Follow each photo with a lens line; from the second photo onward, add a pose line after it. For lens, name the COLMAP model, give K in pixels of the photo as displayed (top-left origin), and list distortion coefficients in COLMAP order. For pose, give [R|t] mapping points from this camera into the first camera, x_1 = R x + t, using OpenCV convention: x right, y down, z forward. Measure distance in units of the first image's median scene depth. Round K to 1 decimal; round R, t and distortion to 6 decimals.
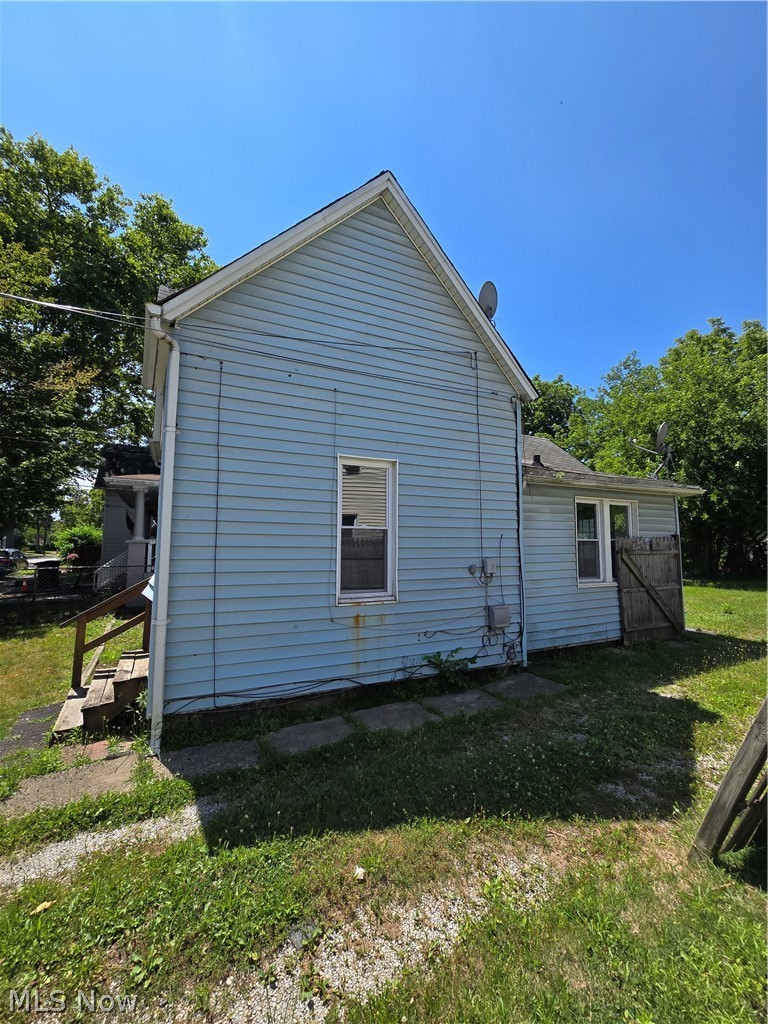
lens RADIAL K [[402.0, 0, 390.7], [0, 402.0, 514.0], [0, 0, 1]] dist [0.000678, -0.002612]
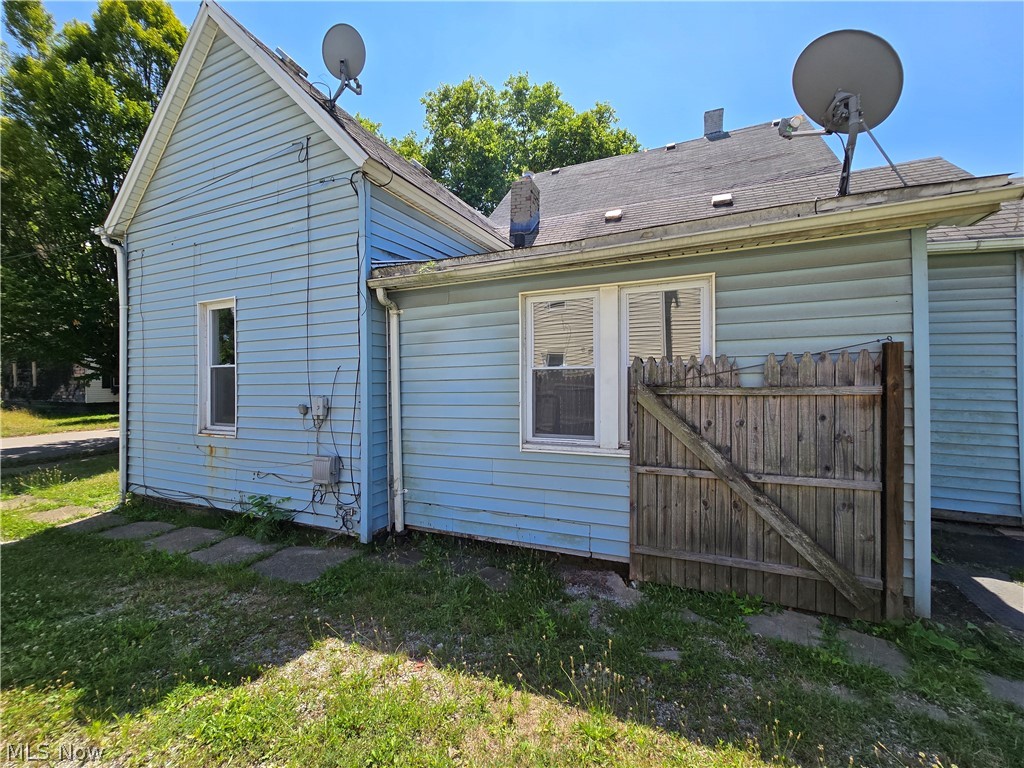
lens RADIAL K [[402.0, 0, 496.0], [0, 402.0, 387.7], [0, 0, 1]] dist [0.000678, -0.002612]
pose [[0.667460, -0.004513, -0.744632, 1.091868], [0.065497, 0.996462, 0.052669, 0.073798], [0.741760, -0.083926, 0.665394, 0.737539]]
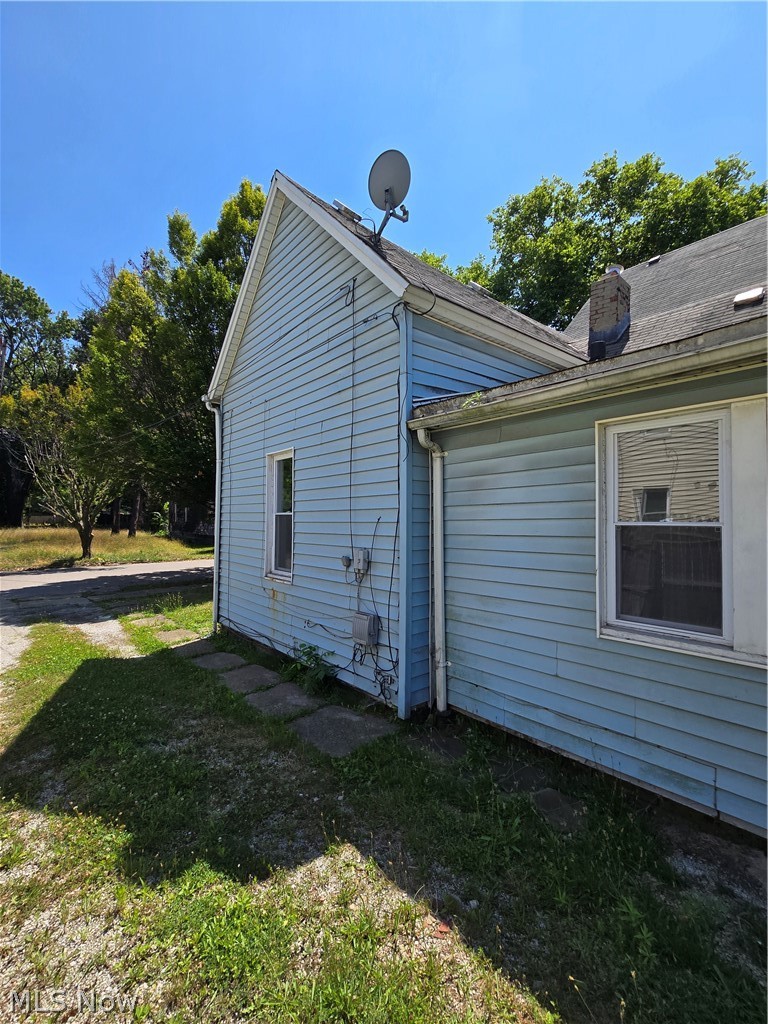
lens RADIAL K [[419.8, 0, 394.8], [0, 419.8, 512.0], [0, 0, 1]] dist [0.000978, 0.000585]
pose [[0.315718, -0.023649, -0.948558, 1.025147], [0.070680, 0.997498, -0.001344, 0.046767], [0.946217, -0.066620, 0.316599, 0.826280]]
